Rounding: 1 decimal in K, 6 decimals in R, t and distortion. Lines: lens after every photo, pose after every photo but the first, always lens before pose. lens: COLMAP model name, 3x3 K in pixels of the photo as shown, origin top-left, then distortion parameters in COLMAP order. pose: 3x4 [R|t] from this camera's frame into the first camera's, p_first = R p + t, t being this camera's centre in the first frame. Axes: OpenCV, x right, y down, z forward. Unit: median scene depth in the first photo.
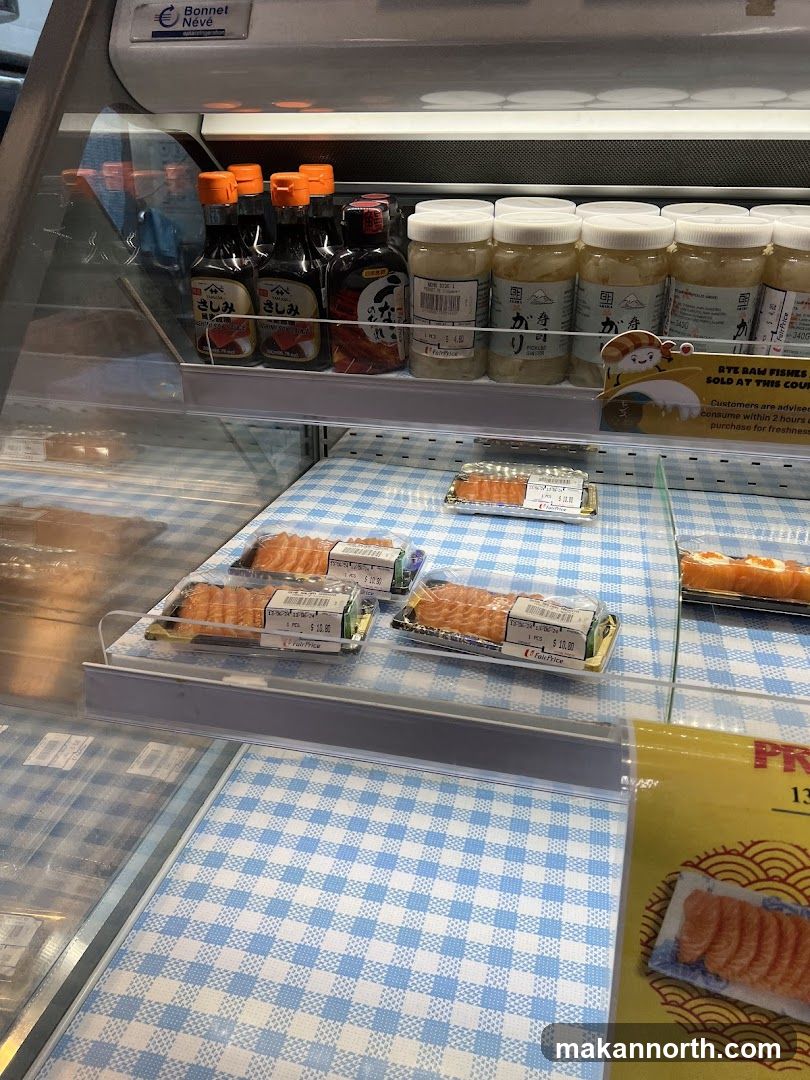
lens RADIAL K [[886.2, 0, 405.2], [0, 886.2, 540.2], [0, 0, 1]] dist [0.046783, -0.002446]
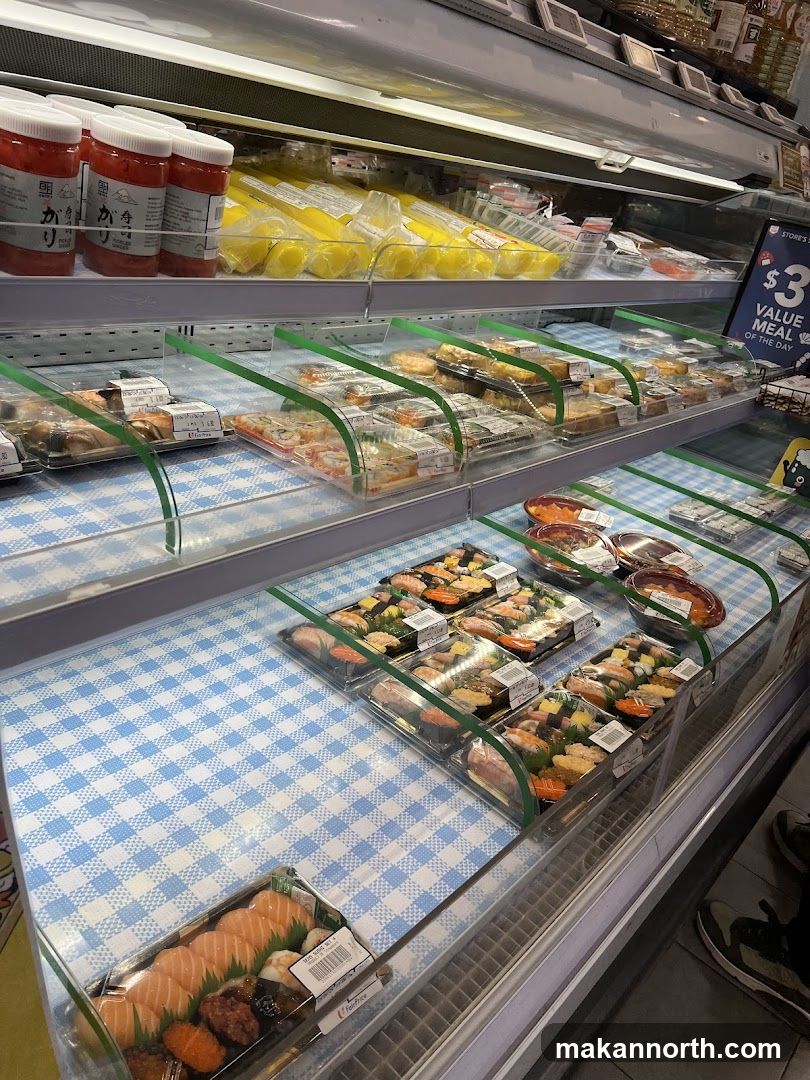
lens RADIAL K [[886.2, 0, 405.1], [0, 886.2, 540.1], [0, 0, 1]] dist [0.046783, -0.002446]
pose [[0.433726, -0.315879, 0.843862, -0.693386], [0.190135, 0.947534, 0.256961, -0.075672], [-0.880756, 0.048997, 0.471029, 0.153744]]
